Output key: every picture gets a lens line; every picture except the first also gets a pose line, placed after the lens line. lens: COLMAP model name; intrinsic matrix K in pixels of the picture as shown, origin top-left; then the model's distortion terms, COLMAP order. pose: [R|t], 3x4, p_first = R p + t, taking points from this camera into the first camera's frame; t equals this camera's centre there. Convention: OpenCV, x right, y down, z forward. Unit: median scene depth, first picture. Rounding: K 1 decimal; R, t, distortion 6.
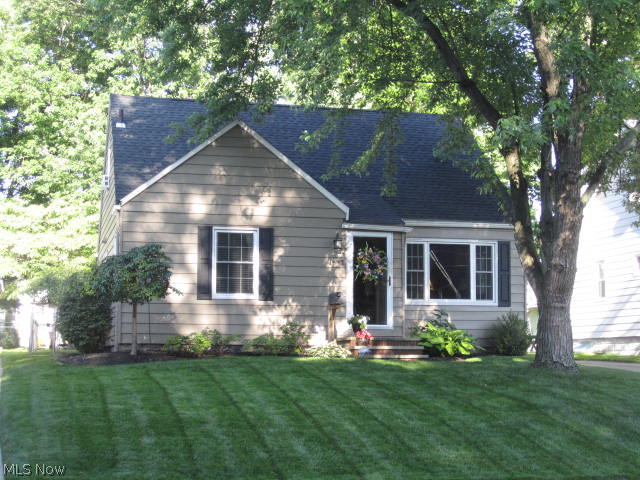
lens RADIAL K [[1157.7, 0, 320.0], [0, 1157.7, 240.0], [0, 0, 1]] dist [-0.019103, -0.016089]
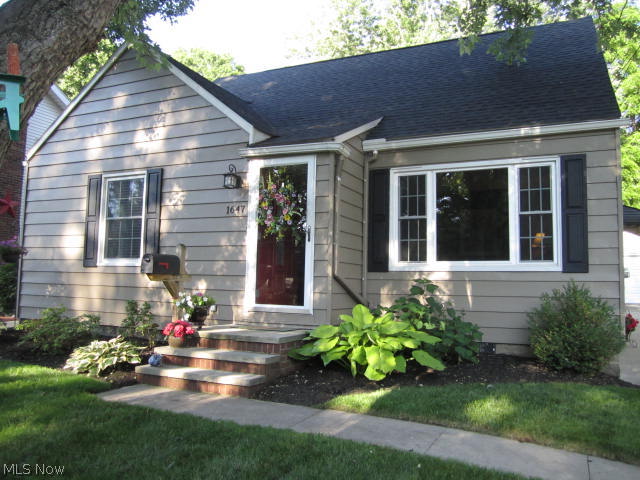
lens RADIAL K [[527.7, 0, 320.0], [0, 527.7, 240.0], [0, 0, 1]] dist [-0.062683, 0.019062]
pose [[0.778839, -0.039268, -0.625994, 0.223423], [0.047805, 0.998852, -0.003181, 0.037579], [0.625400, -0.027448, 0.779822, 0.740912]]
